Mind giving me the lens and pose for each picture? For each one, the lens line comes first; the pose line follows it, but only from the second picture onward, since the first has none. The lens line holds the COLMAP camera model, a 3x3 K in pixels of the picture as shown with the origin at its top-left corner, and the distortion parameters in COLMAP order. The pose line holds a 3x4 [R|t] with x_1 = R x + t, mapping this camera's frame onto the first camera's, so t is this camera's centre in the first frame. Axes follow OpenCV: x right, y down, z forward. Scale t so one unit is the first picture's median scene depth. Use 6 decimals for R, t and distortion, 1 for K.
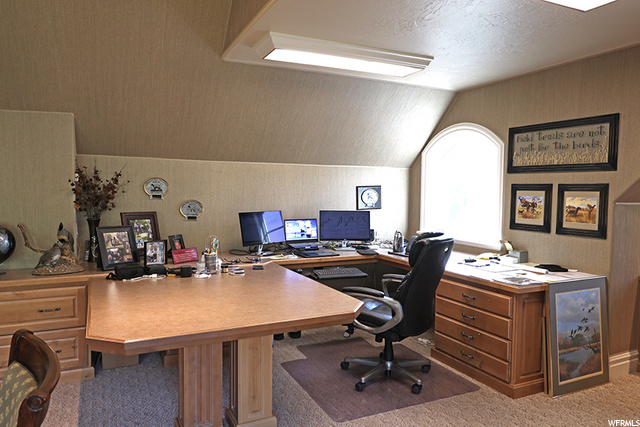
lens RADIAL K [[463.8, 0, 318.7], [0, 463.8, 213.6], [0, 0, 1]] dist [-0.008060, -0.000724]
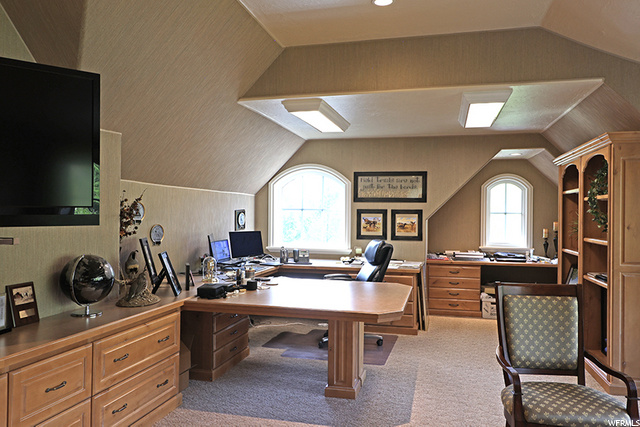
lens RADIAL K [[524.8, 0, 320.0], [0, 524.8, 213.9], [0, 0, 1]] dist [0.008734, 0.000529]
pose [[0.622620, -0.004572, 0.782511, -1.067886], [0.040987, 0.998801, -0.026776, -0.008702], [-0.781450, 0.048744, 0.622061, 0.038109]]
